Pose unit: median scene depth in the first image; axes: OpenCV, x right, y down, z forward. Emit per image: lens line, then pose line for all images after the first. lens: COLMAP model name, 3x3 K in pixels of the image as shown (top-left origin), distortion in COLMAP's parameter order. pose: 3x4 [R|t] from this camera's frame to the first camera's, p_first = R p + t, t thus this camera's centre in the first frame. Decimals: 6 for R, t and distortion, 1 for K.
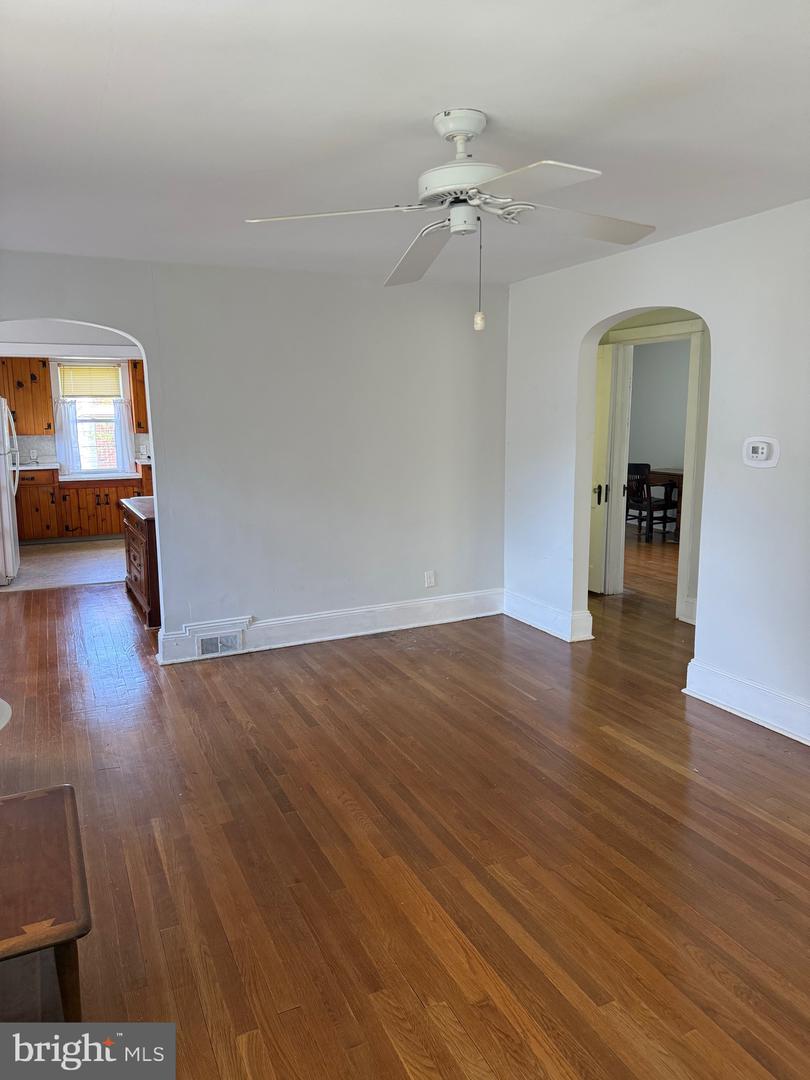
lens RADIAL K [[762.1, 0, 405.0], [0, 762.1, 540.0], [0, 0, 1]] dist [0.164186, -0.314402]
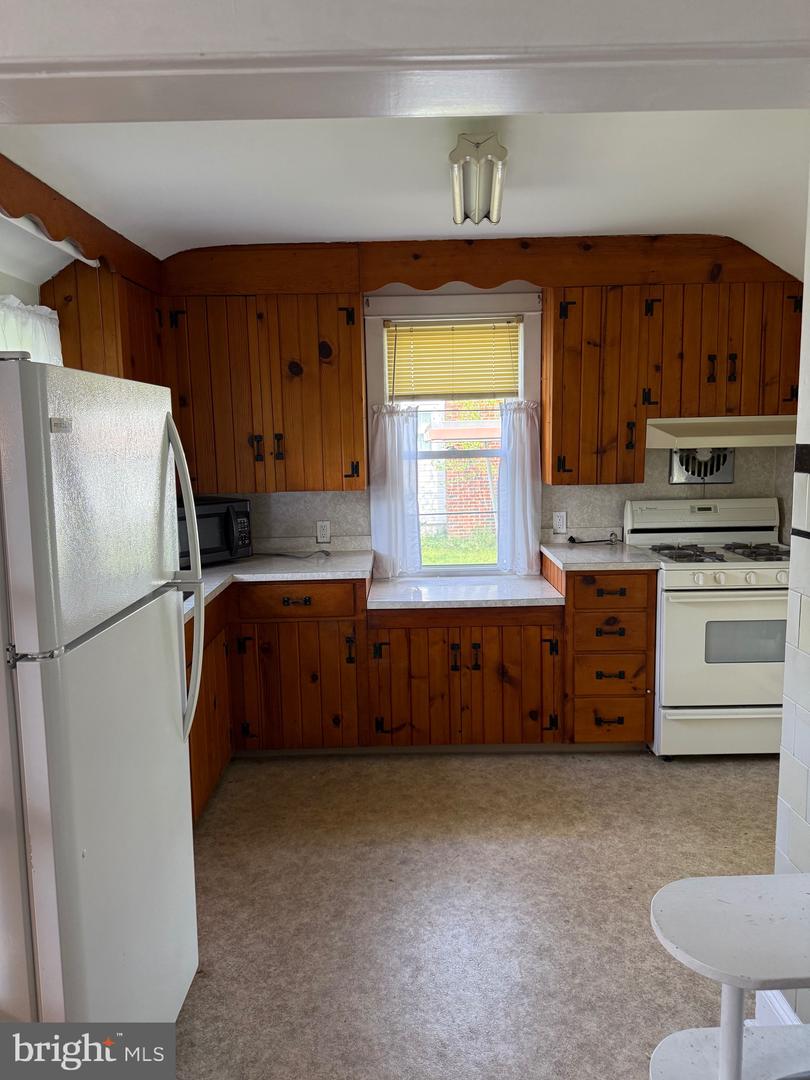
lens RADIAL K [[762.1, 0, 405.0], [0, 762.1, 540.0], [0, 0, 1]] dist [0.164186, -0.314402]
pose [[0.912364, 0.039983, -0.407424, -0.263978], [-0.052863, 0.998393, -0.020400, -0.100973], [0.405953, 0.040150, 0.913011, 0.636136]]
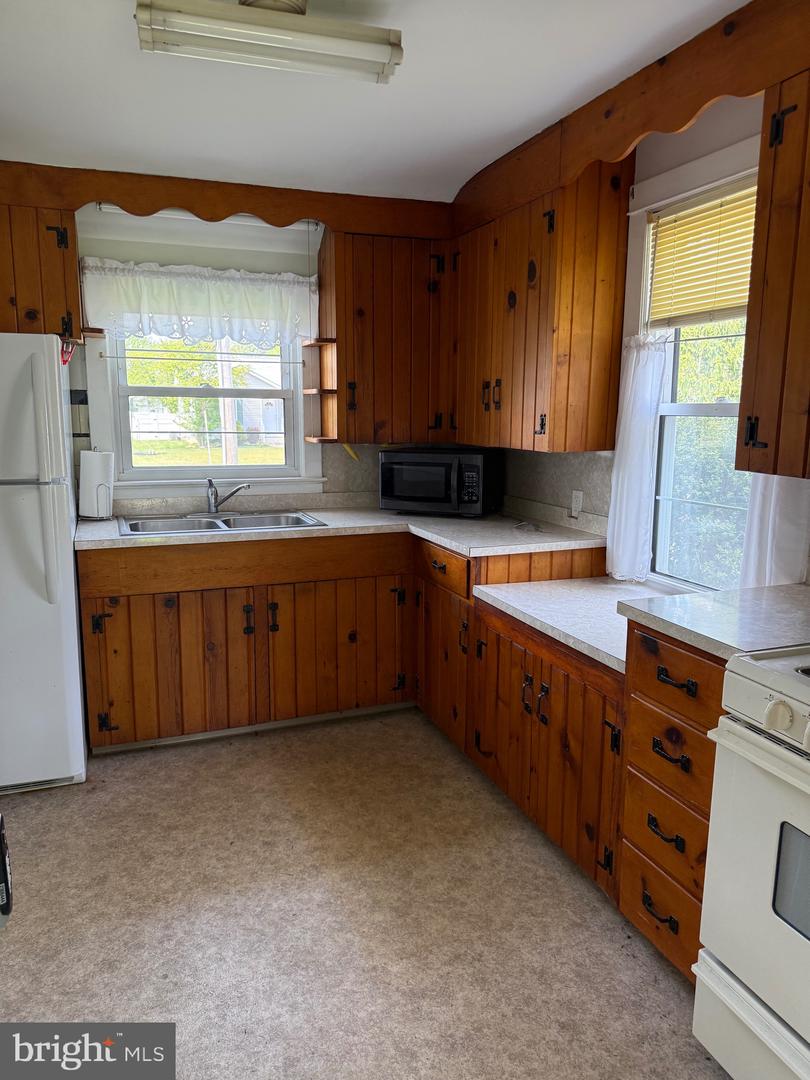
lens RADIAL K [[764.6, 0, 402.0], [0, 764.6, 543.0], [0, 0, 1]] dist [0.053053, -0.063825]
pose [[-0.073806, 0.181162, -0.980680, -0.134237], [-0.175686, 0.965621, 0.191602, -0.147627], [0.981676, 0.186433, -0.039441, 0.955236]]
